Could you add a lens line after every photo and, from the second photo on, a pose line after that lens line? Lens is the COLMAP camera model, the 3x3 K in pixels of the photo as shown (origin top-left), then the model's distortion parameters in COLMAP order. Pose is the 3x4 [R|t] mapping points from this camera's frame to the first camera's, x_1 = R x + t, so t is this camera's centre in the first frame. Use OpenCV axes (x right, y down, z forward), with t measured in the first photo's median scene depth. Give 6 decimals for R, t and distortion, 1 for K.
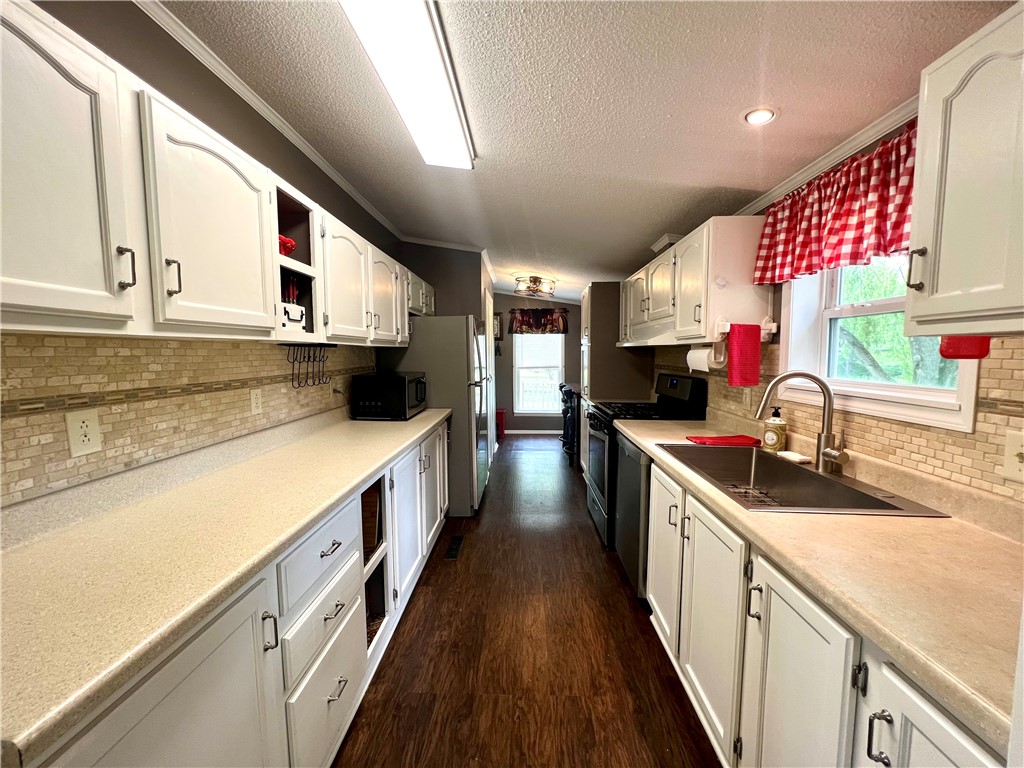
lens RADIAL K [[411.1, 0, 504.8], [0, 411.1, 386.8], [0, 0, 1]] dist [0.000425, 0.000371]
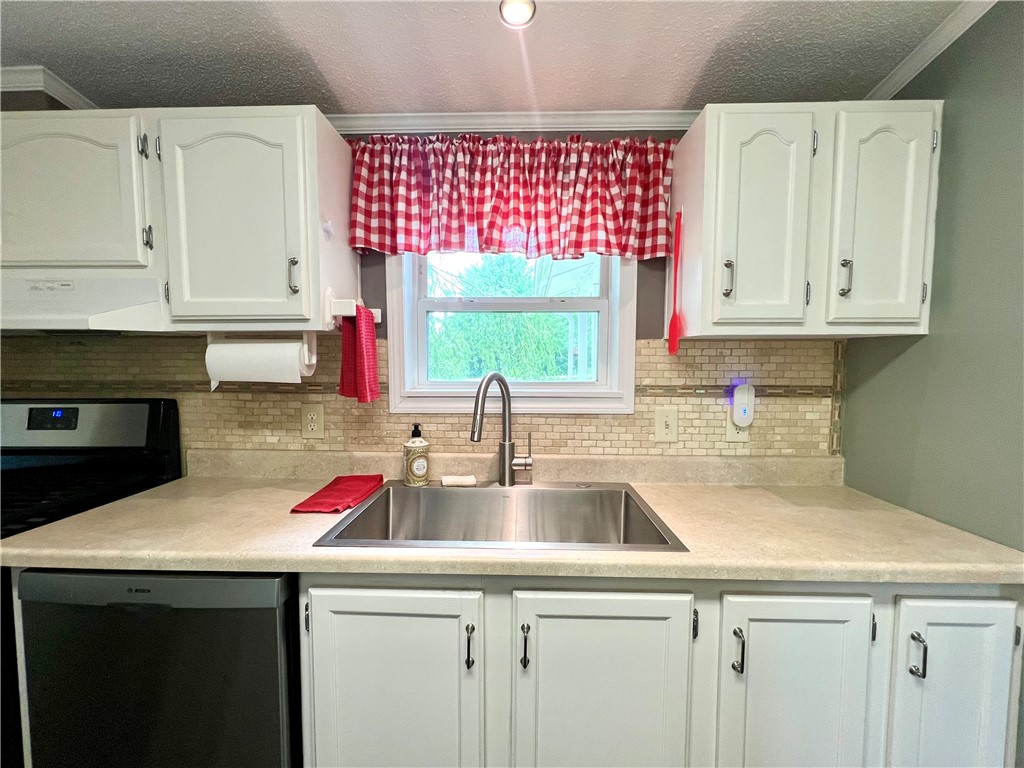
lens RADIAL K [[429.4, 0, 512.0], [0, 429.4, 384.0], [0, 0, 1]] dist [-0.009342, -0.000079]
pose [[-0.026228, -0.060726, 0.997810, -0.148550], [0.080184, 0.994809, 0.062651, -0.077116], [-0.996435, 0.081651, -0.021223, 1.156798]]
